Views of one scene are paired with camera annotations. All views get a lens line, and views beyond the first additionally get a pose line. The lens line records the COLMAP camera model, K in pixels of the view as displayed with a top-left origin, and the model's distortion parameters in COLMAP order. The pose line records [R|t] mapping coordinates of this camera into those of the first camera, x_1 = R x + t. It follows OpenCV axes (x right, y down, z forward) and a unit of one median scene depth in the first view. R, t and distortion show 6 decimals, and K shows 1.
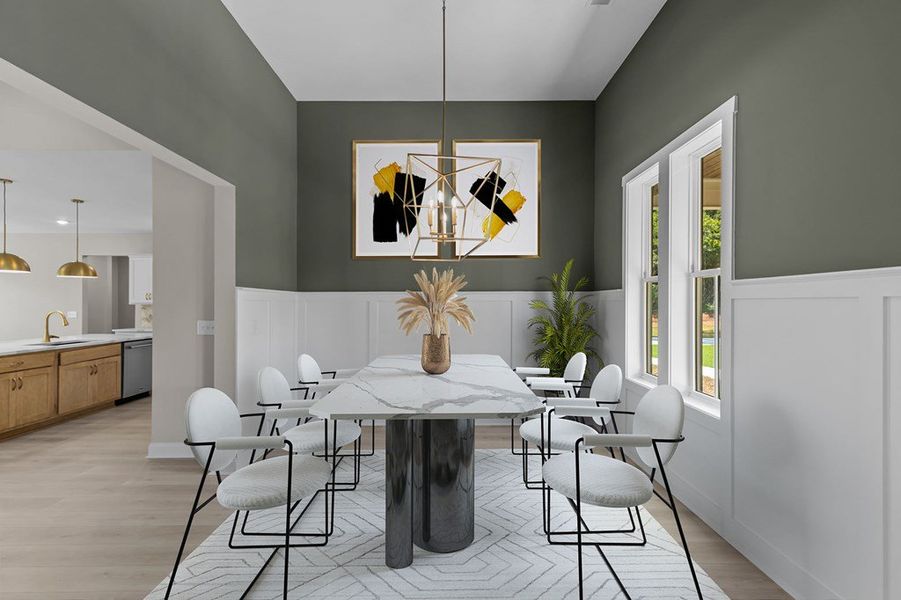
lens RADIAL K [[404.0, 0, 453.1], [0, 404.0, 300.5], [0, 0, 1]] dist [0.003005, 0.000342]
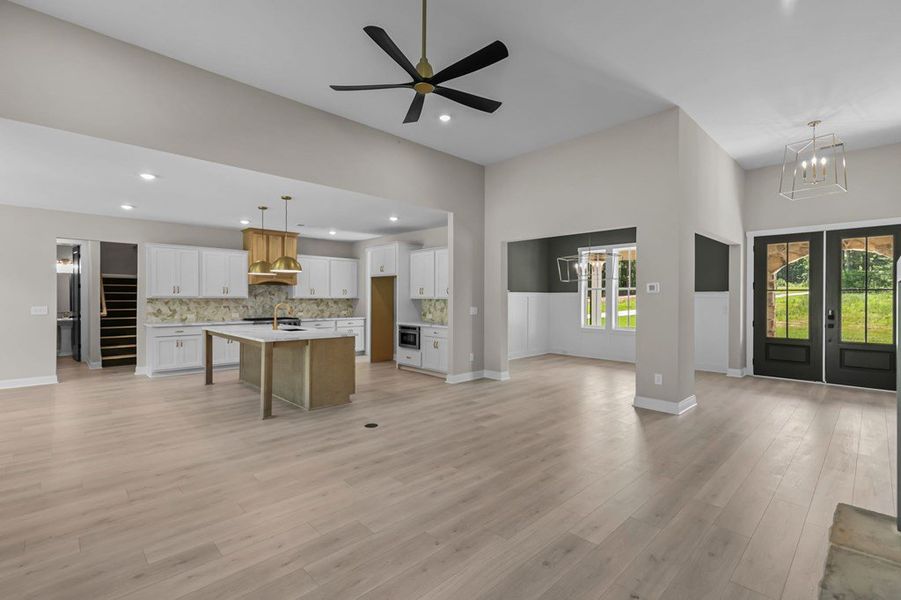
lens RADIAL K [[404.0, 0, 453.1], [0, 404.0, 300.5], [0, 0, 1]] dist [0.003005, 0.000342]
pose [[0.726872, -0.001163, 0.686772, -1.328693], [-0.007184, 0.999931, 0.009297, 0.002912], [-0.686735, -0.011691, 0.726814, -0.197478]]
